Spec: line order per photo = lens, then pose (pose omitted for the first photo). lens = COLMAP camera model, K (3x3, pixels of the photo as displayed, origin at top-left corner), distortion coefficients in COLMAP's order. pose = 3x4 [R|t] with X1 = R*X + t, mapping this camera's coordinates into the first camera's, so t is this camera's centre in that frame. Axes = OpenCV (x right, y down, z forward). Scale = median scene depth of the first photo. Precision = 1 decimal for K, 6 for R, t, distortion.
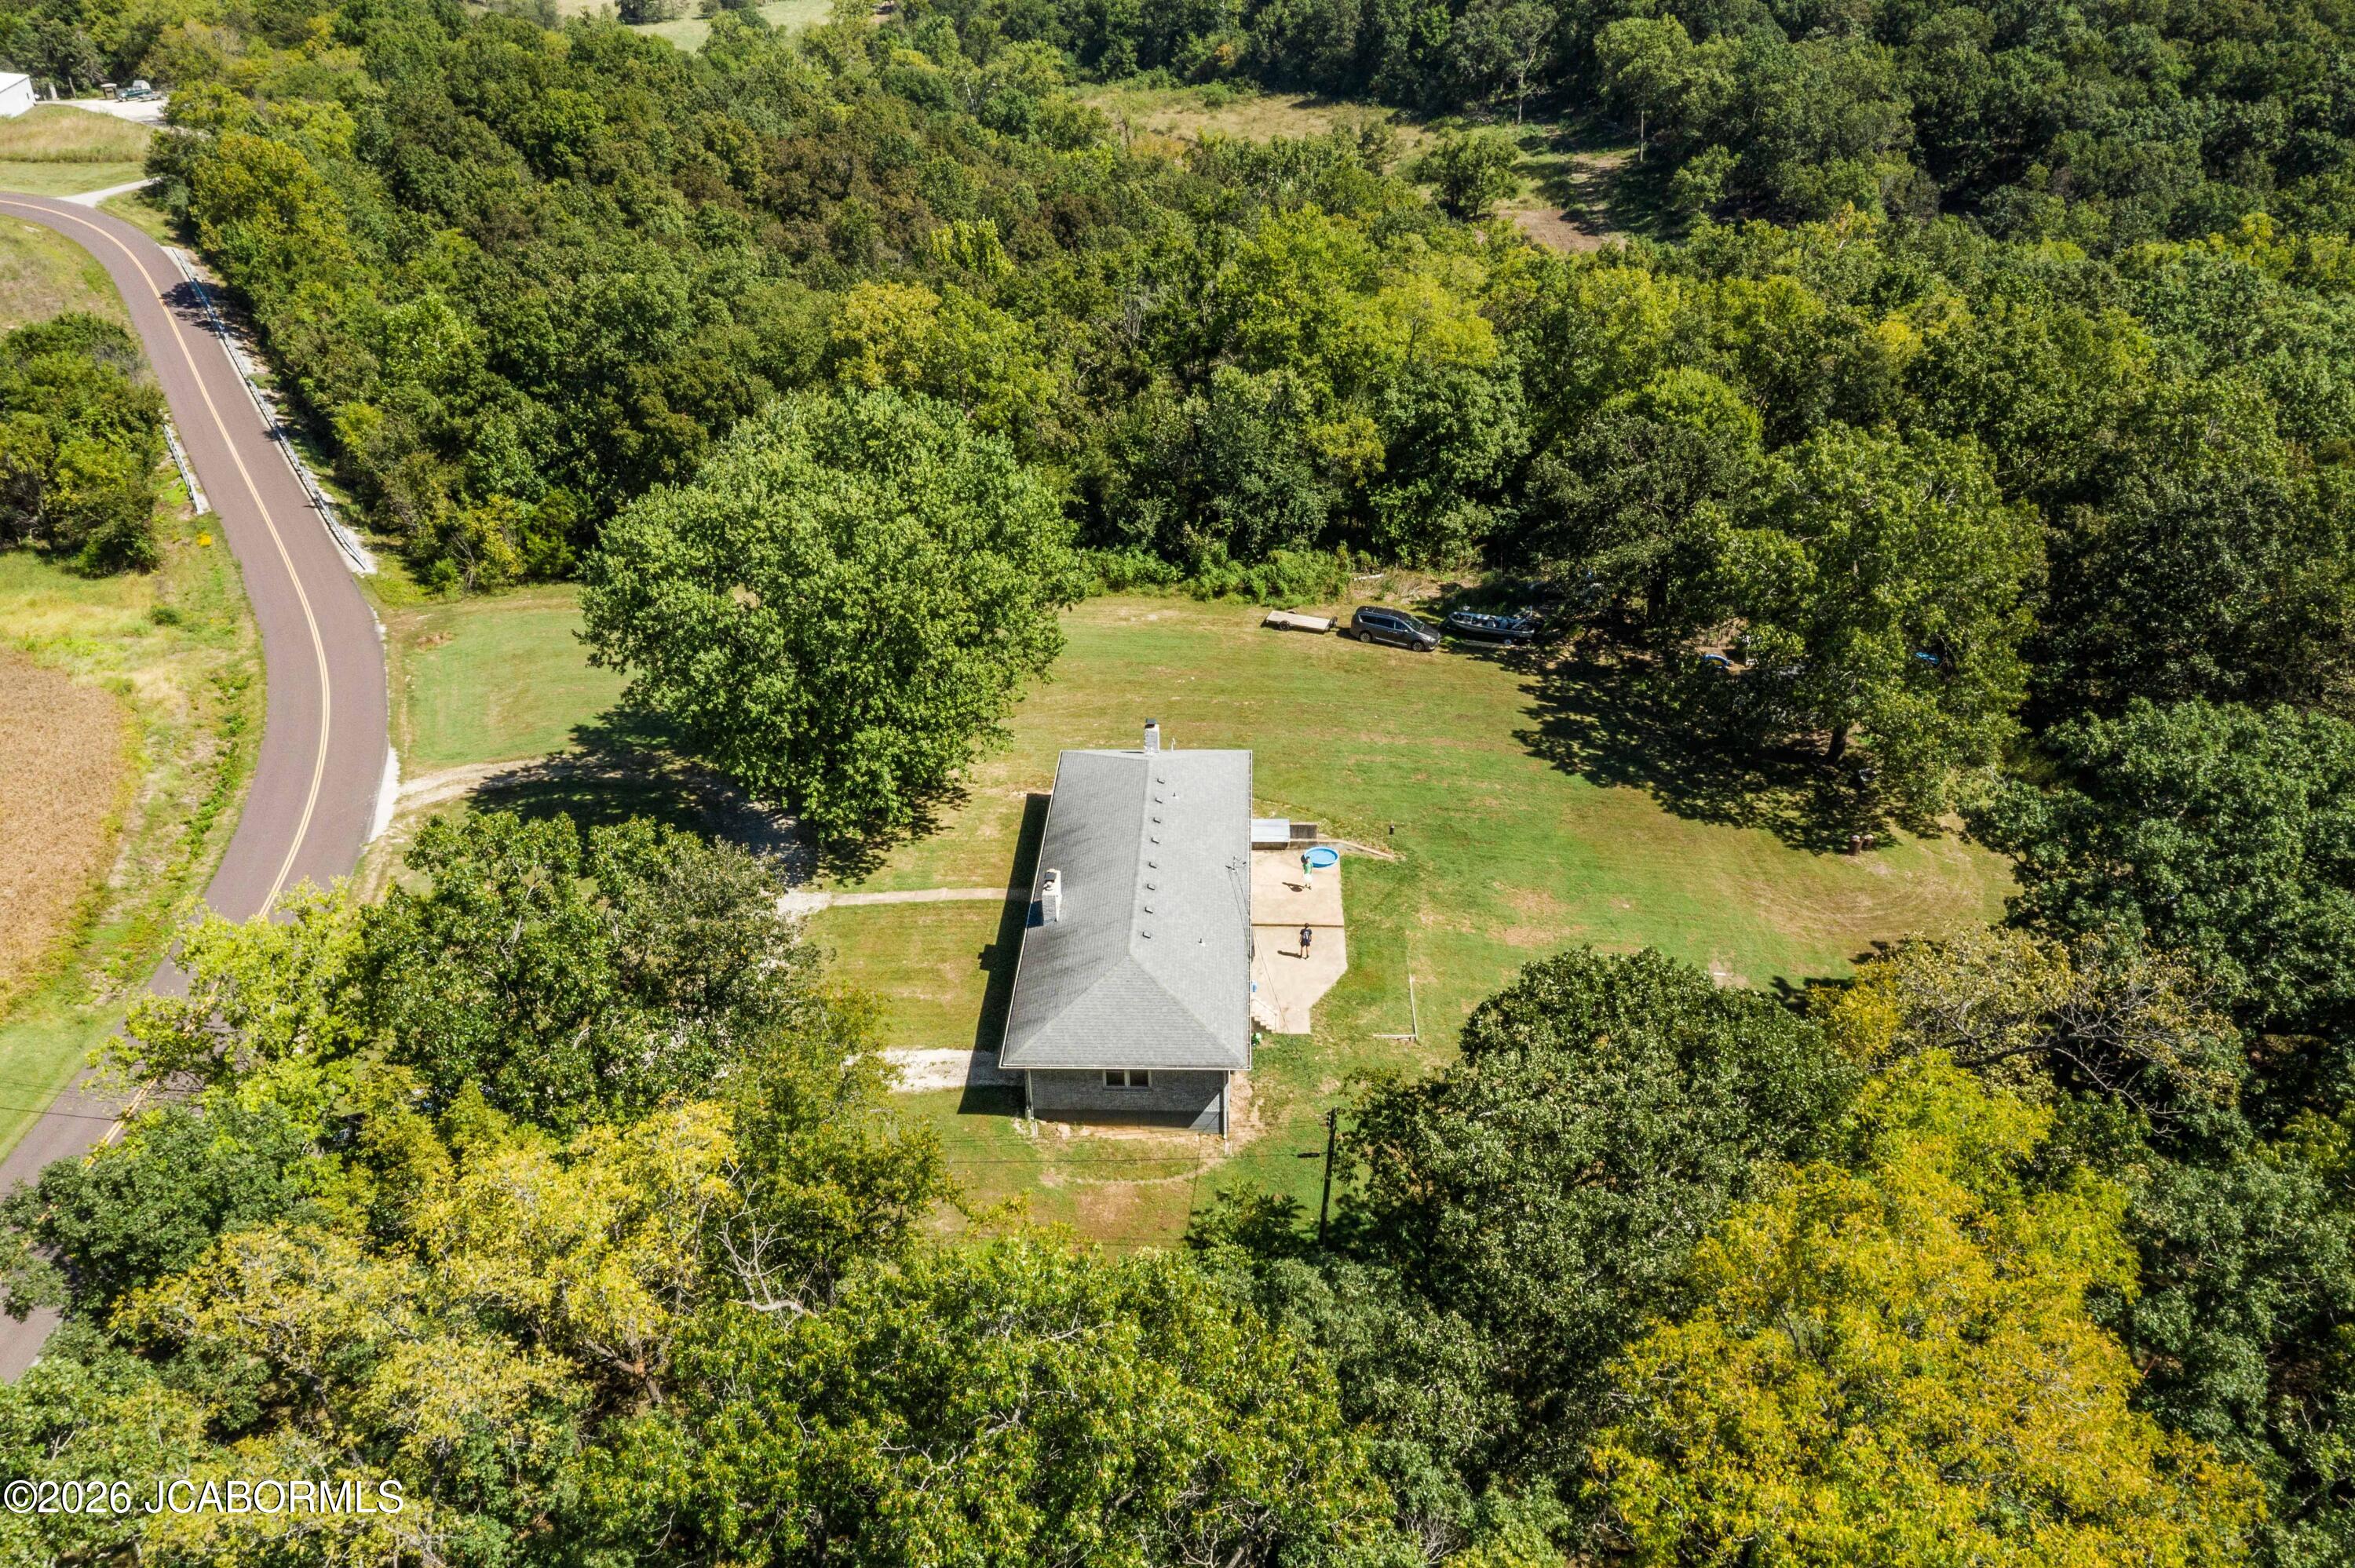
lens RADIAL K [[1892.3, 0, 1160.5], [0, 1892.3, 791.2], [0, 0, 1]] dist [-0.023541, 0.009162]
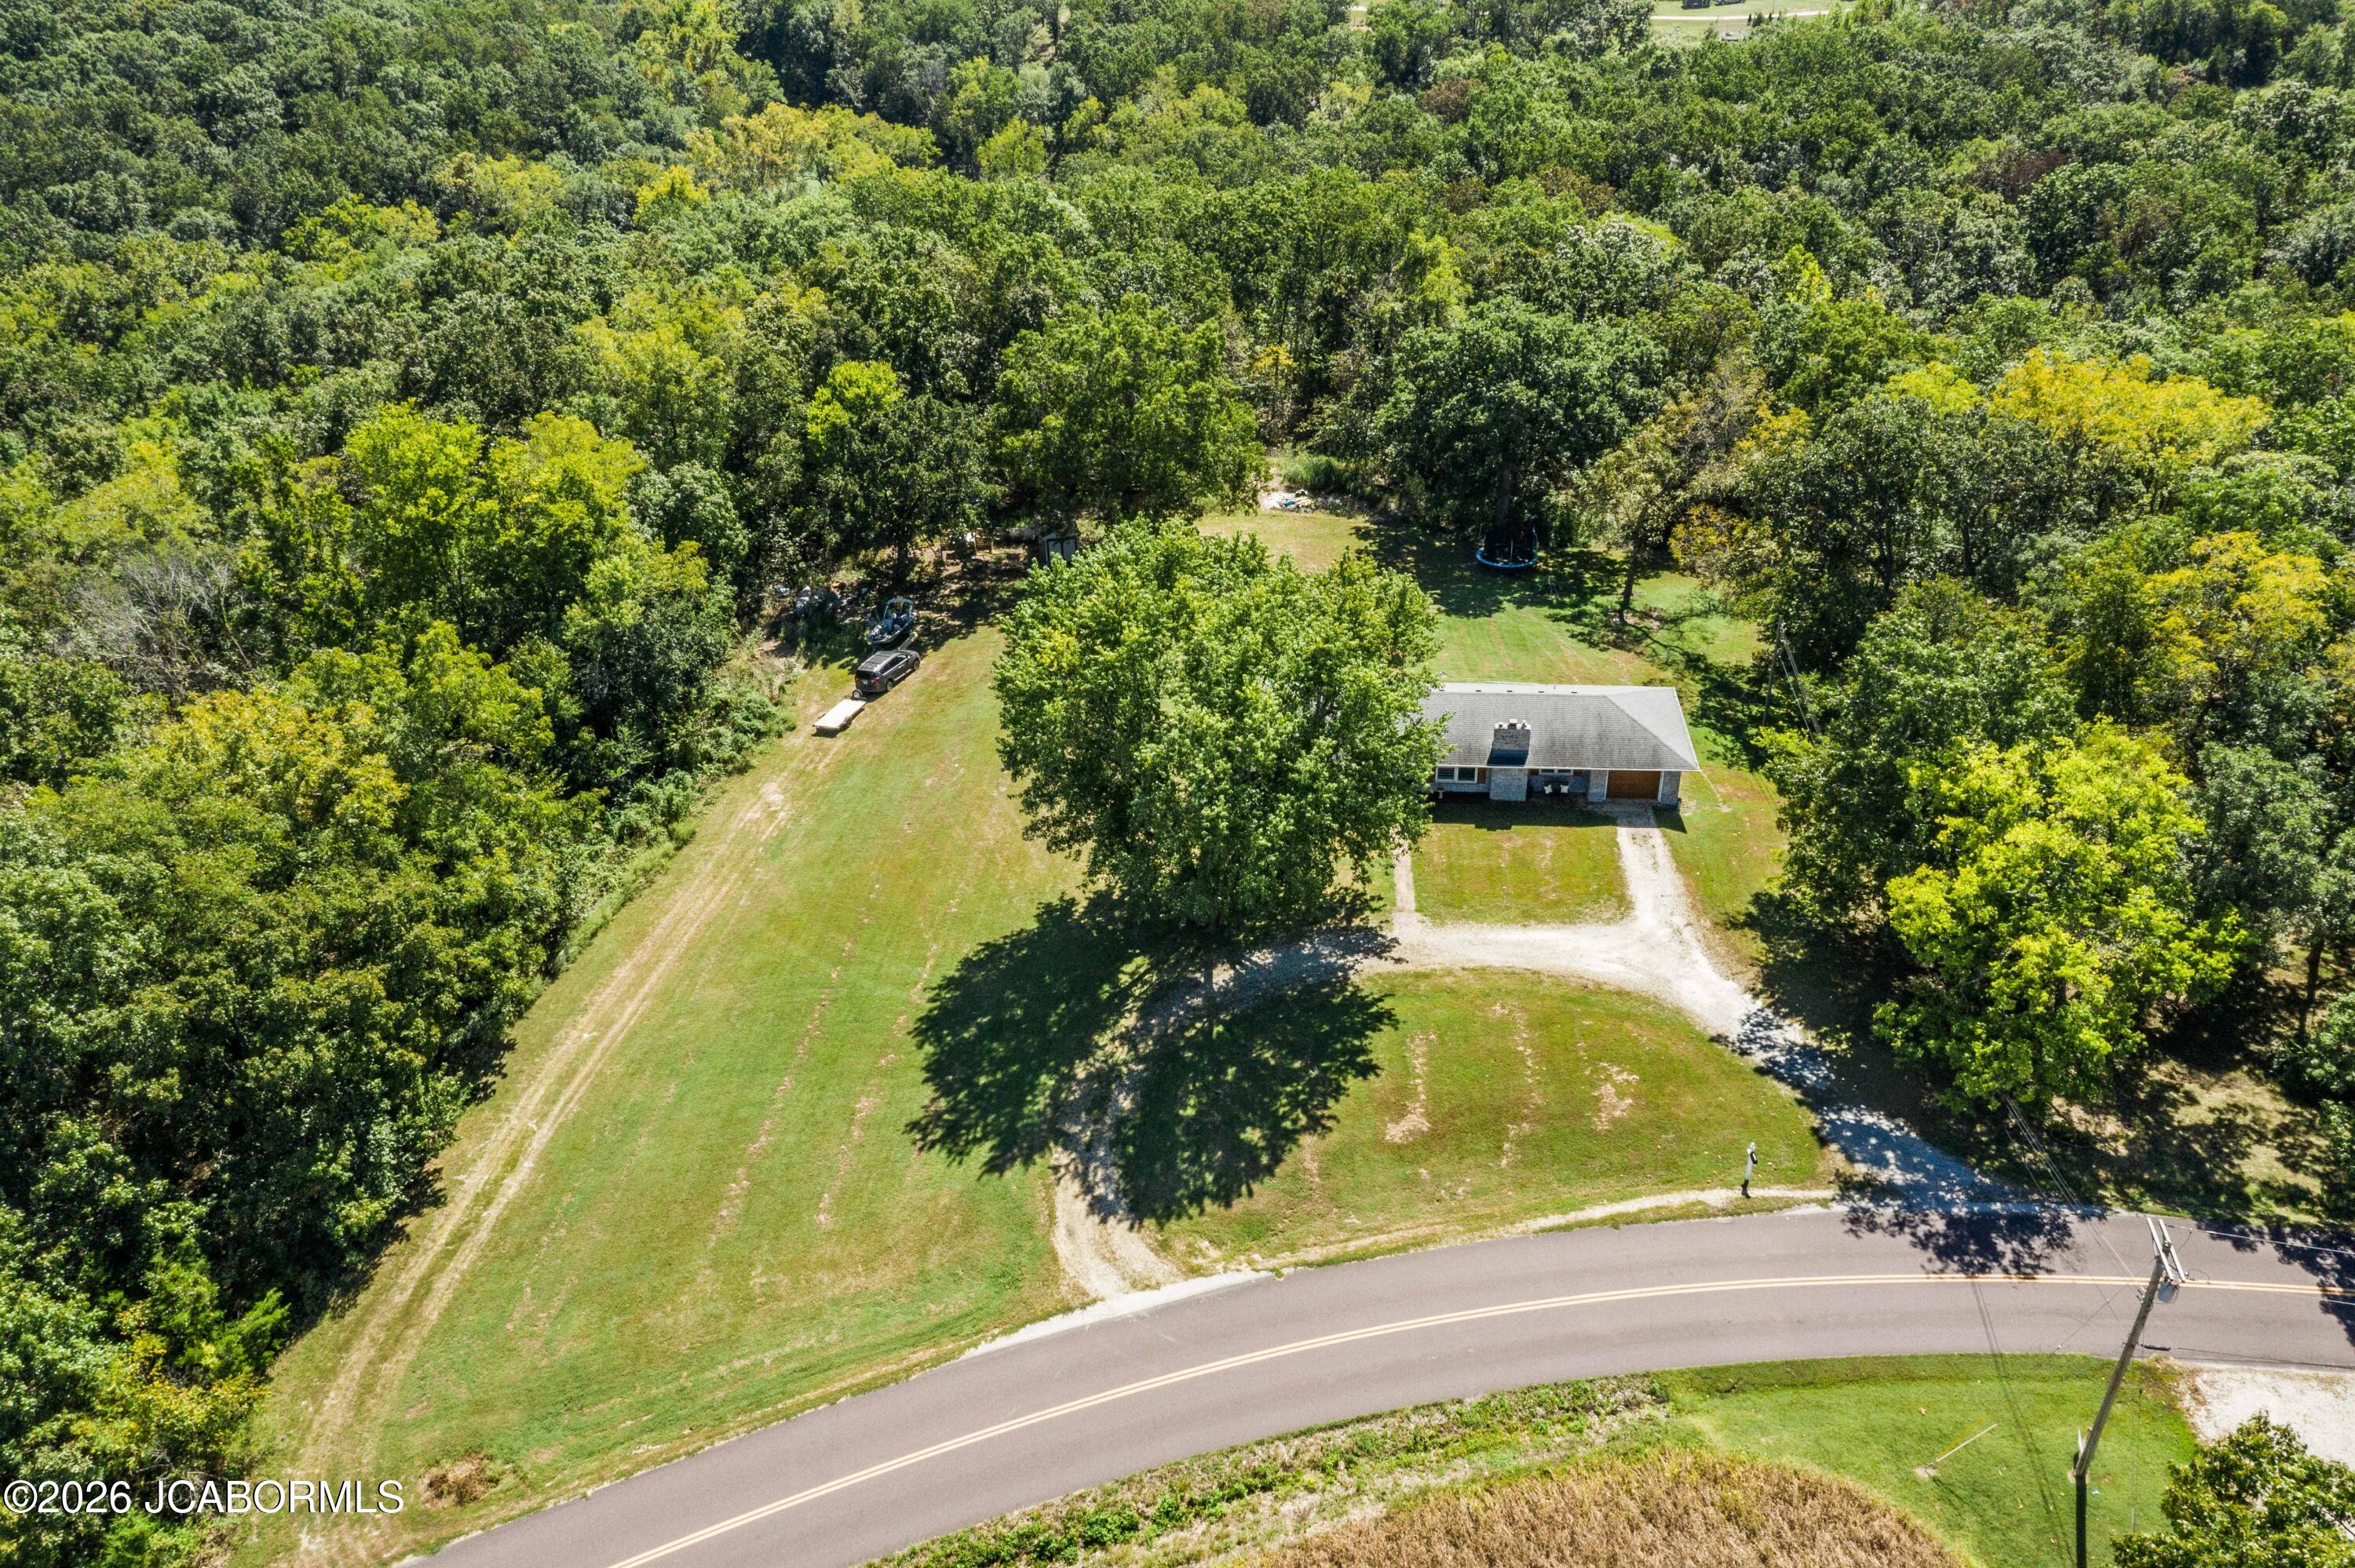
lens RADIAL K [[1892.3, 0, 1184.6], [0, 1892.3, 730.4], [0, 0, 1]] dist [-0.023541, 0.009162]
pose [[0.031876, -0.477493, 0.878057, -0.981213], [0.508407, 0.764106, 0.397069, -0.472821], [-0.860527, 0.433753, 0.267118, 0.694764]]
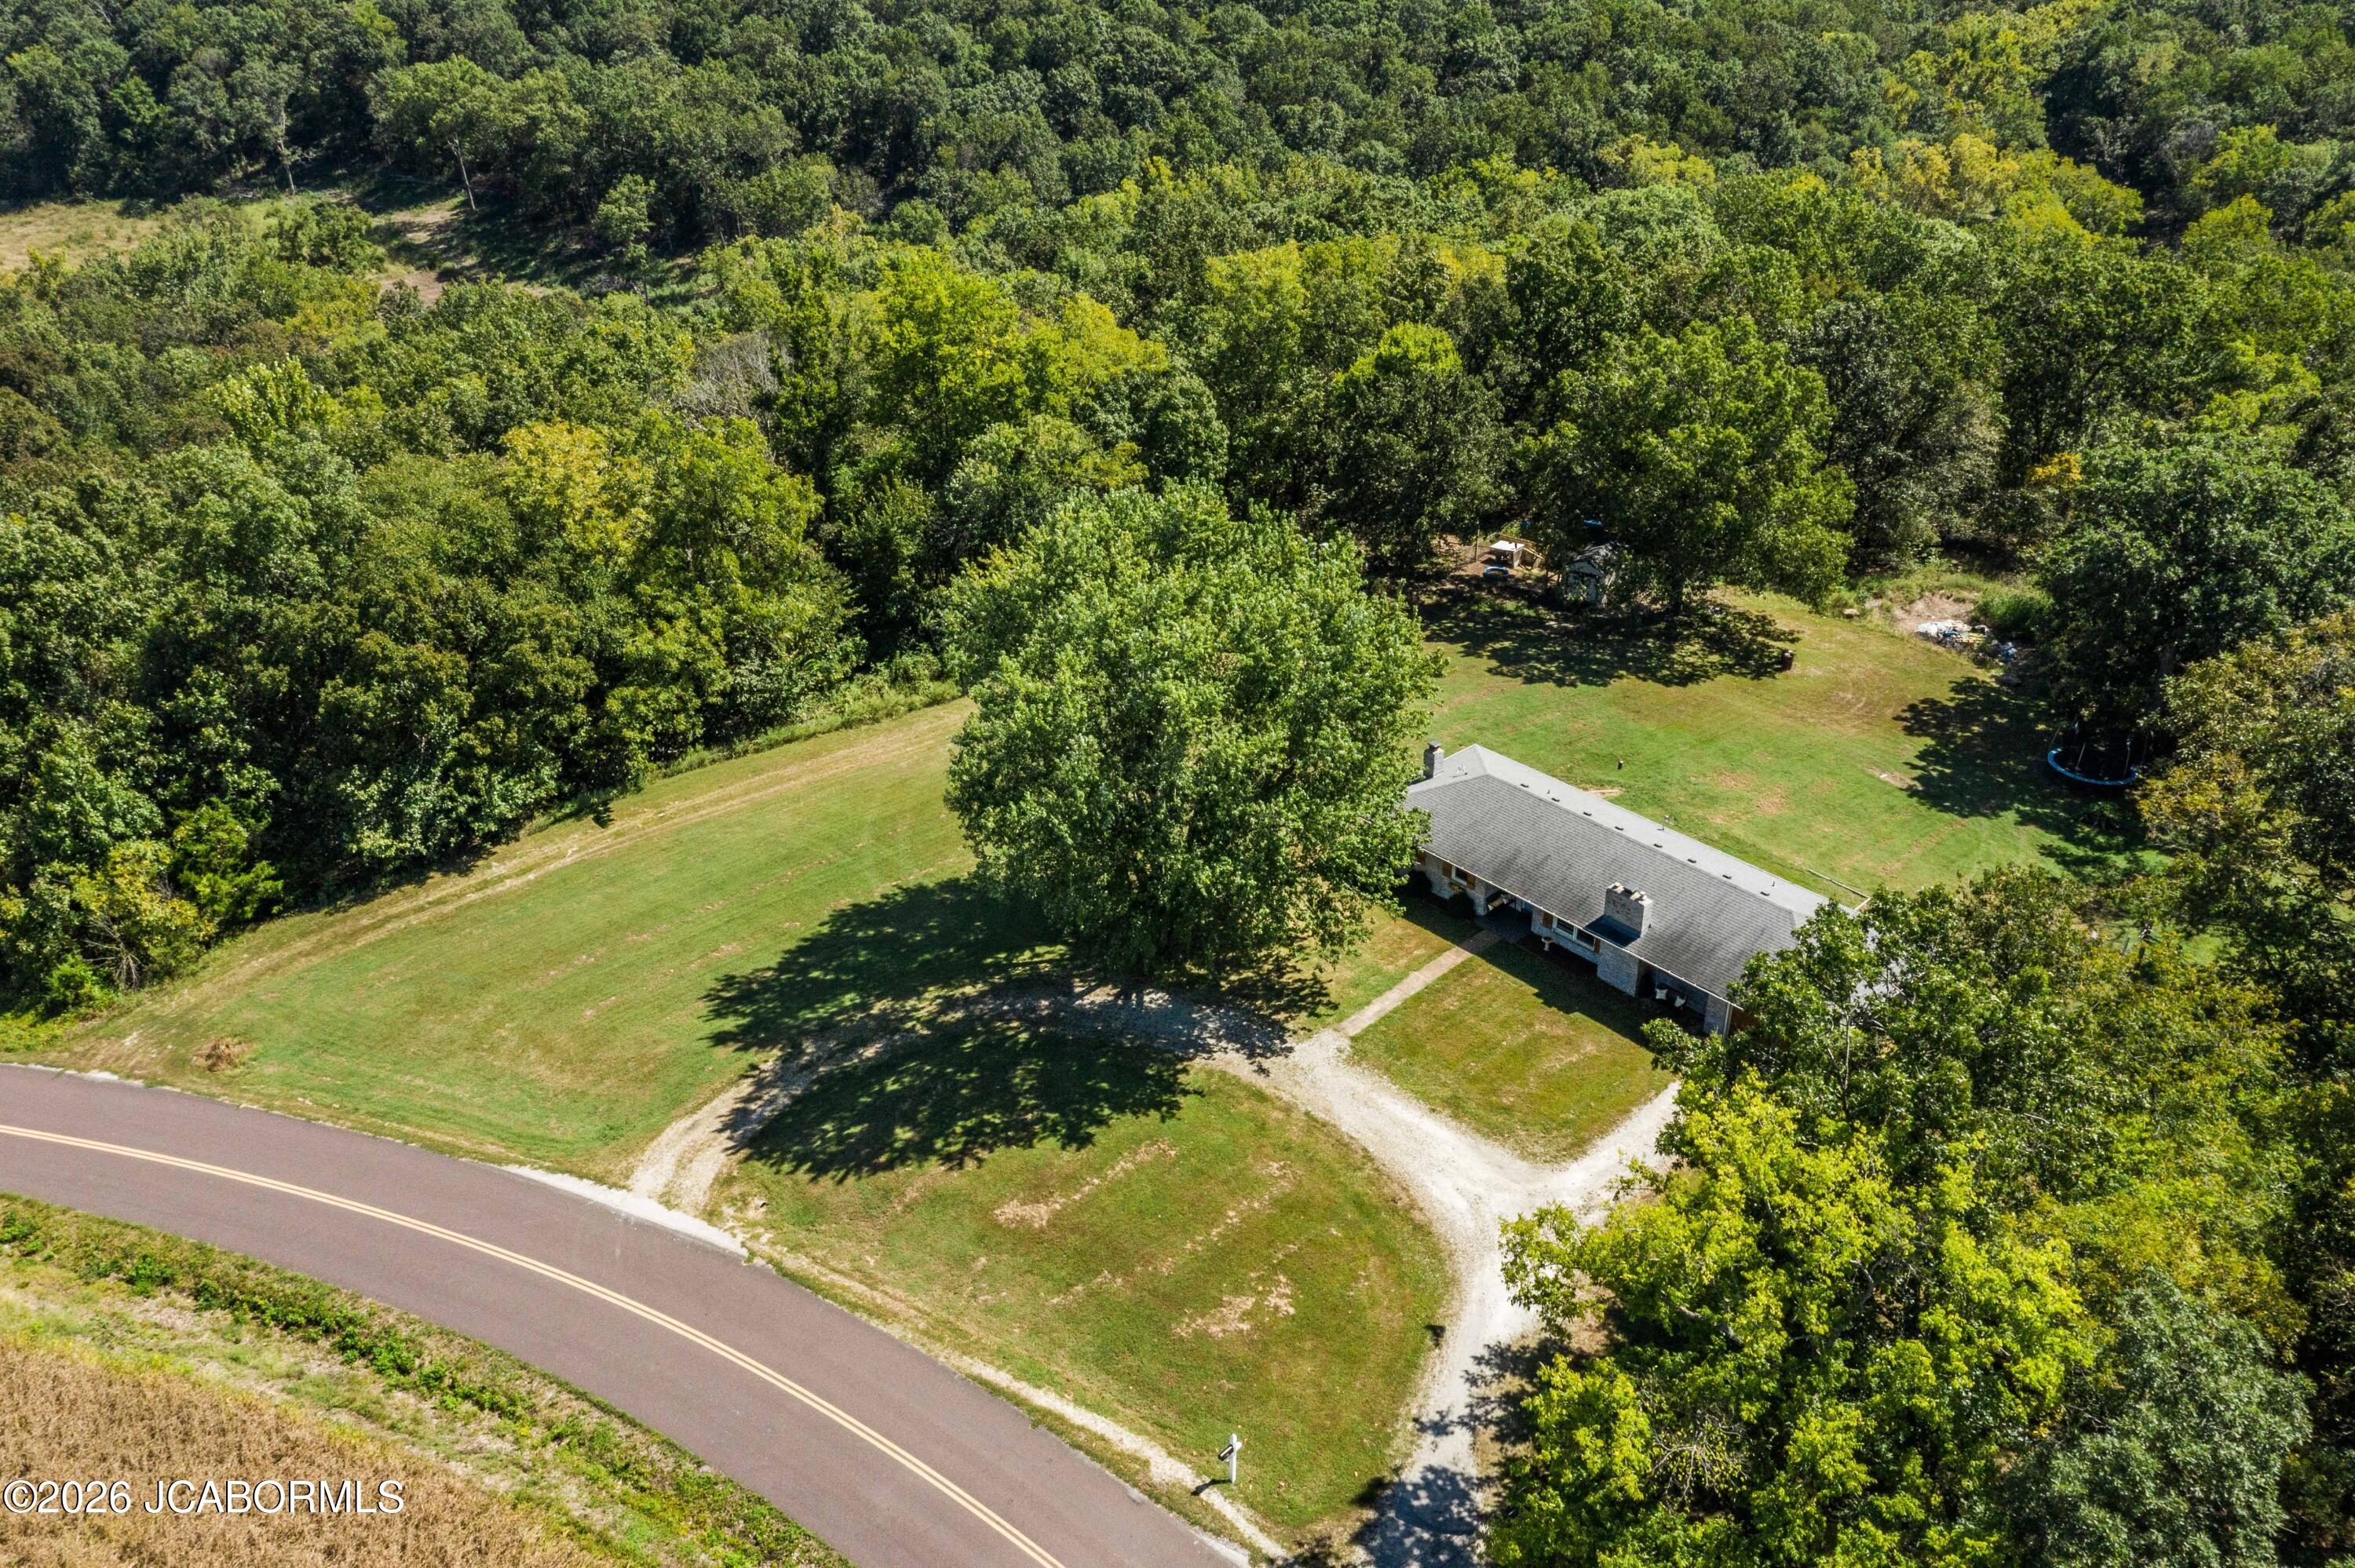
lens RADIAL K [[1892.3, 0, 1185.2], [0, 1892.3, 743.1], [0, 0, 1]] dist [-0.023541, 0.009162]
pose [[0.712117, -0.322191, 0.623765, -0.664410], [0.344863, 0.934429, 0.088947, -0.159323], [-0.611522, 0.151773, 0.776534, 0.298246]]
